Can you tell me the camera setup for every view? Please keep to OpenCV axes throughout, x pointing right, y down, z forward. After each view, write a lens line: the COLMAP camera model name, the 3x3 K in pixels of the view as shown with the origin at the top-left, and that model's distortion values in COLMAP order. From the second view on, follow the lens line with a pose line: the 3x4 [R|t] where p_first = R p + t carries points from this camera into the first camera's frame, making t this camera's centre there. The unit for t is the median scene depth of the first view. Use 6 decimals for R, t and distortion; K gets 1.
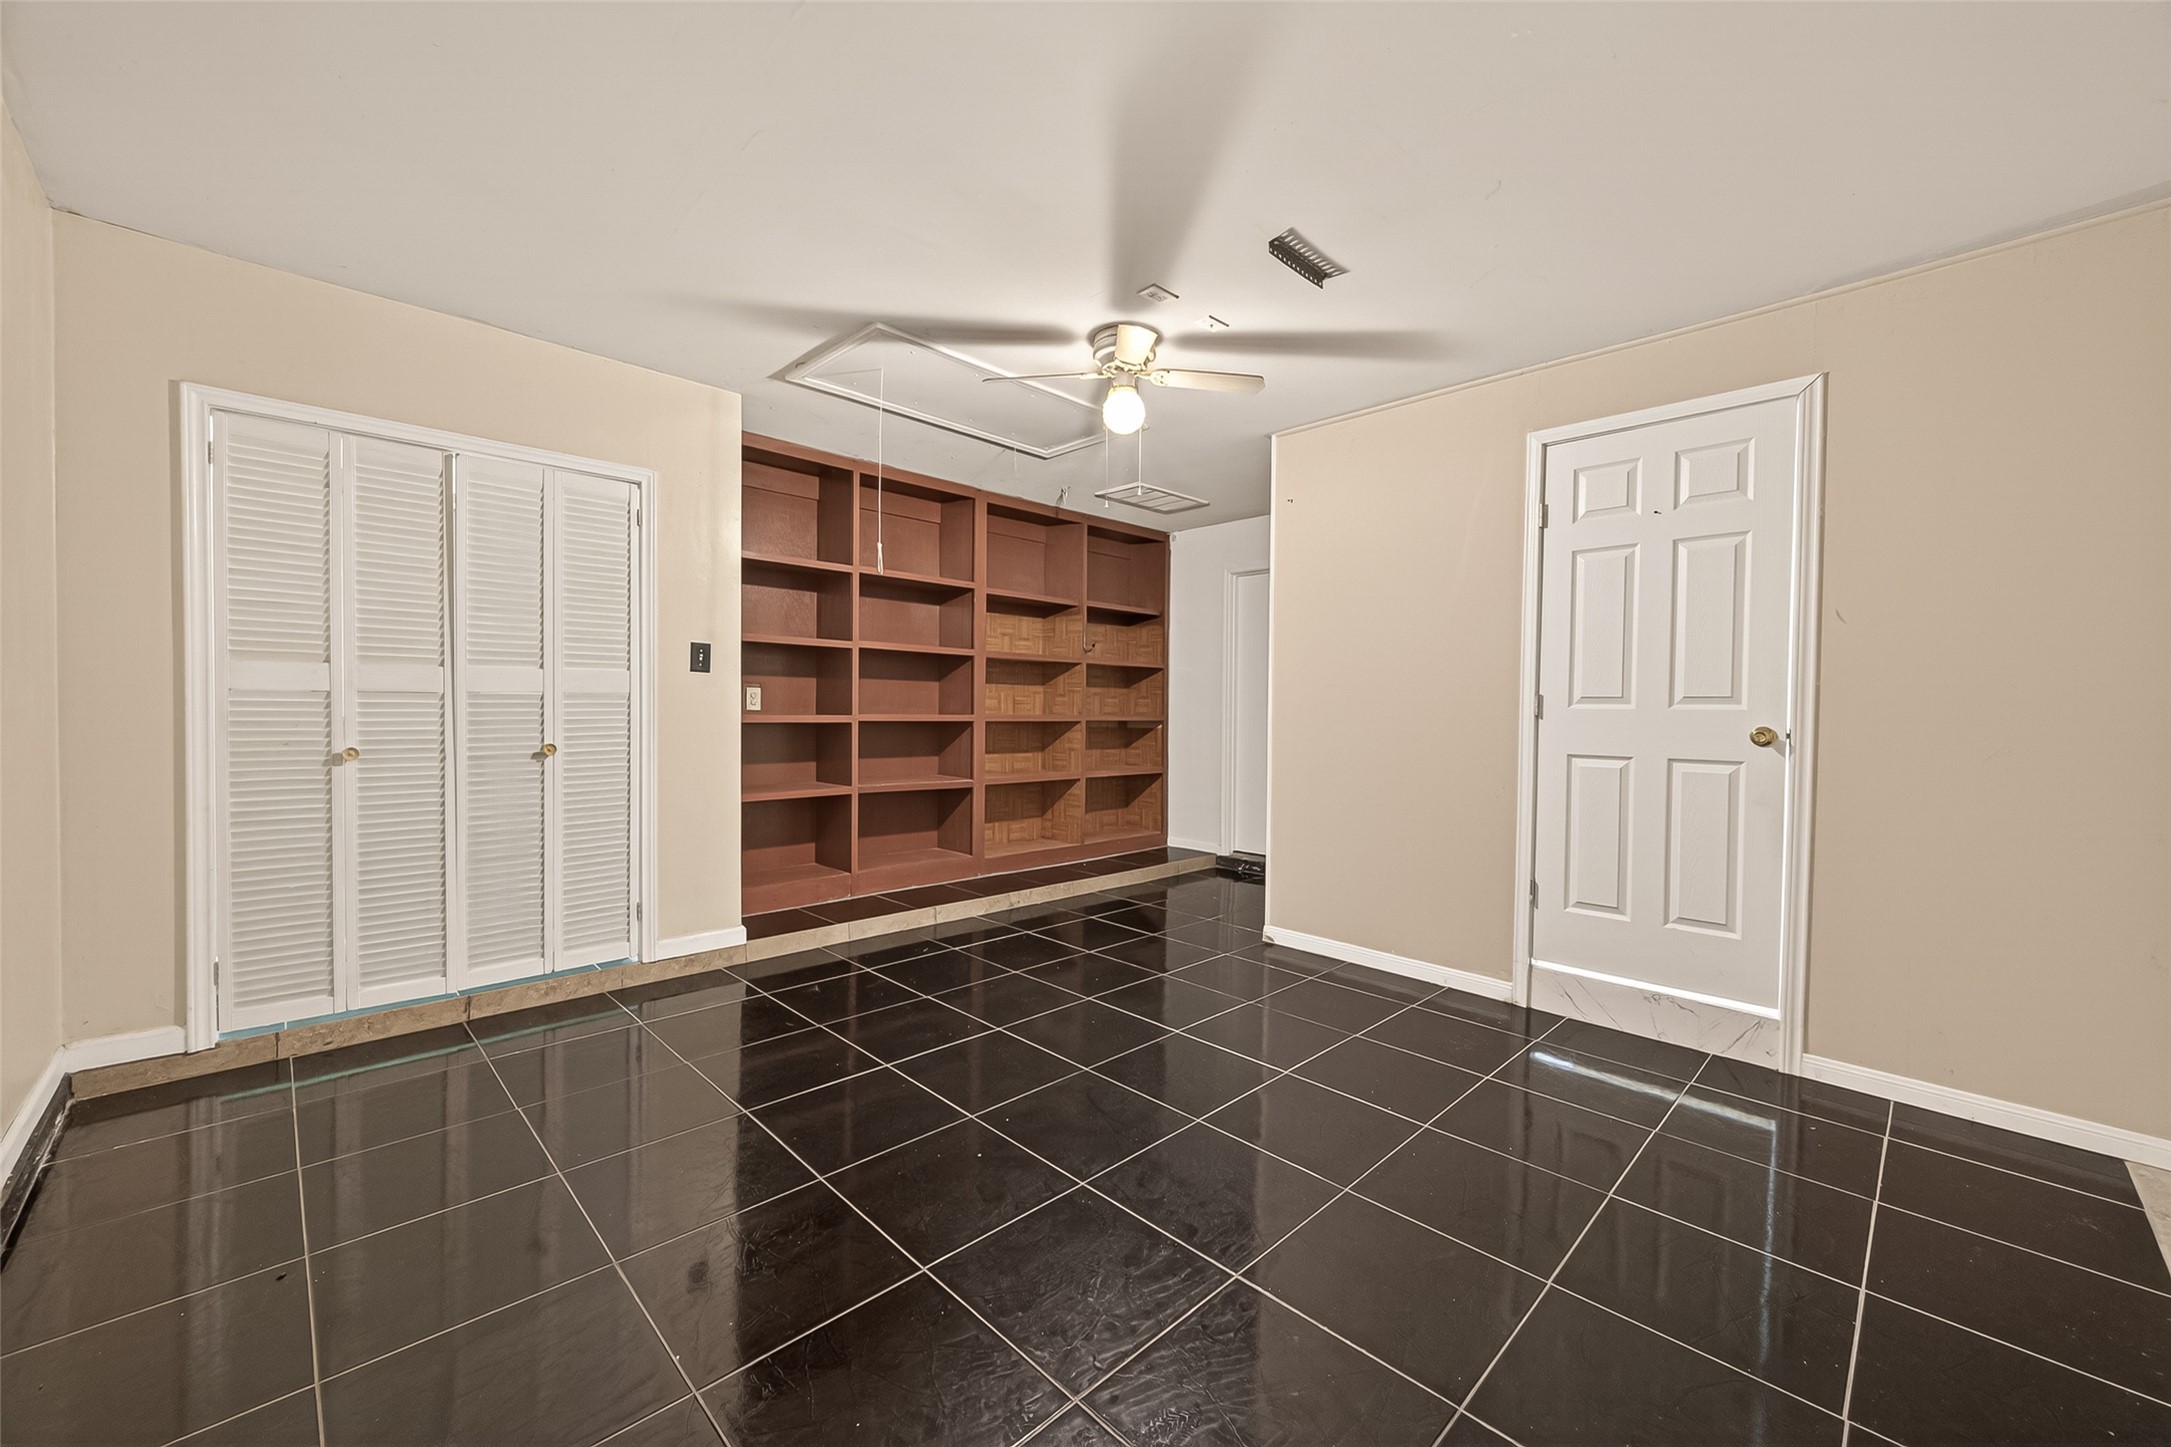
lens RADIAL K [[847.0, 0, 1090.2], [0, 847.0, 721.0], [0, 0, 1]] dist [0.010007, -0.000045]
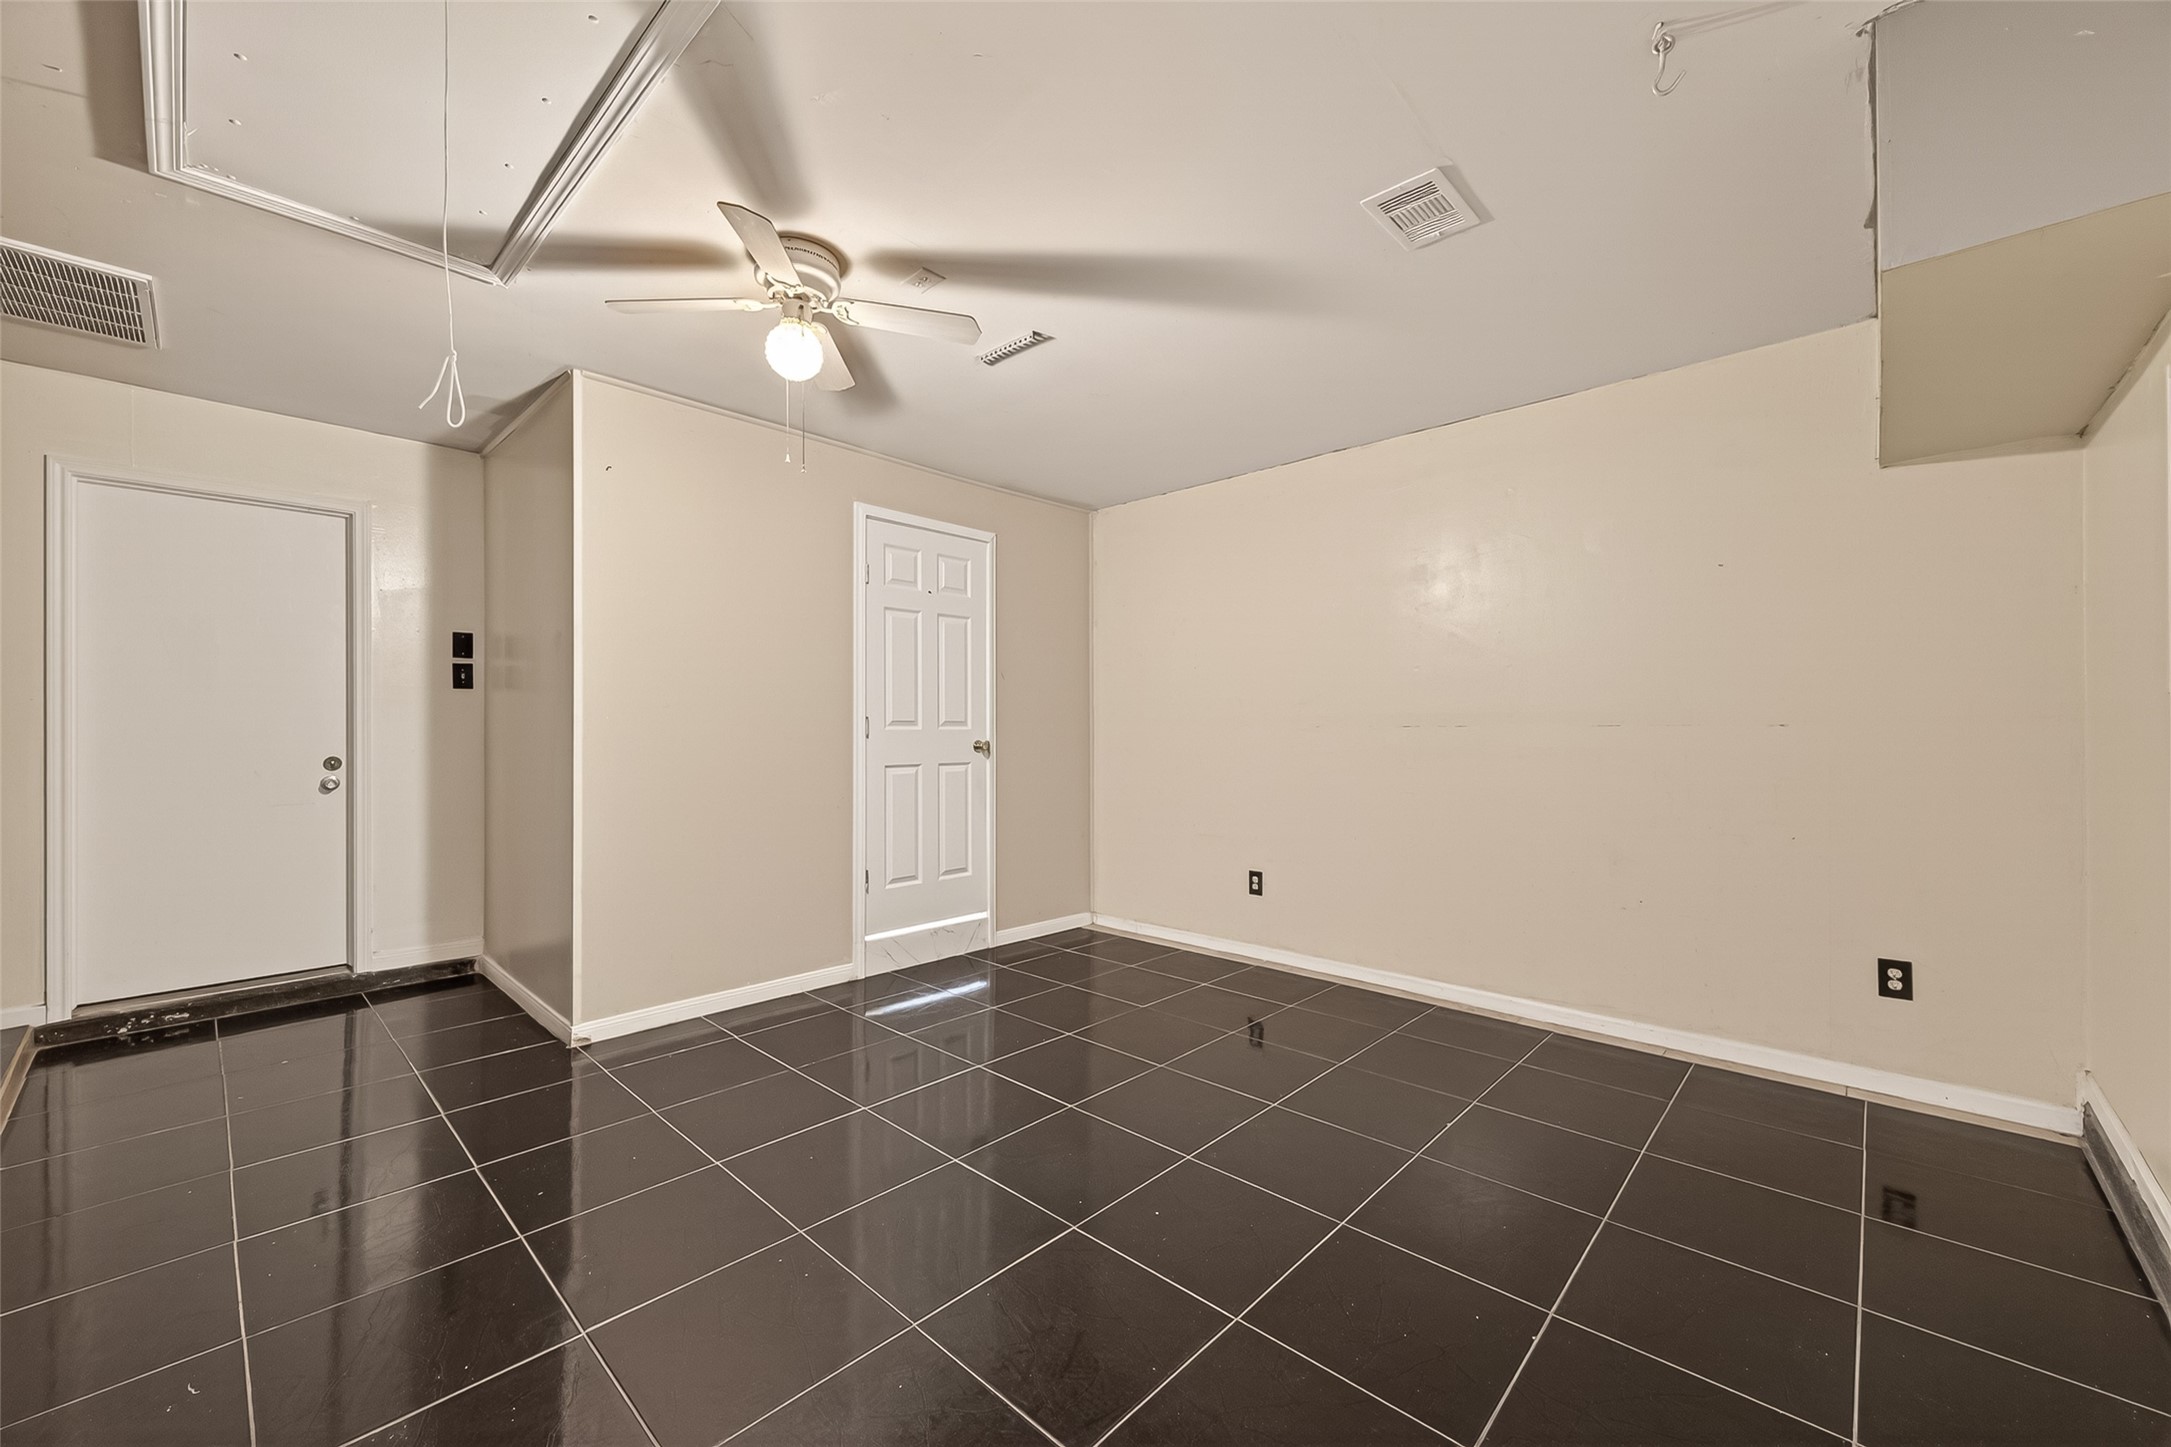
lens RADIAL K [[847.0, 0, 1089.9], [0, 847.0, 726.2], [0, 0, 1]] dist [0.010007, -0.000045]
pose [[-0.043079, -0.007704, 0.999042, -0.749604], [0.015883, 0.999839, 0.008395, -0.026873], [-0.998945, 0.016230, -0.042949, 0.778221]]
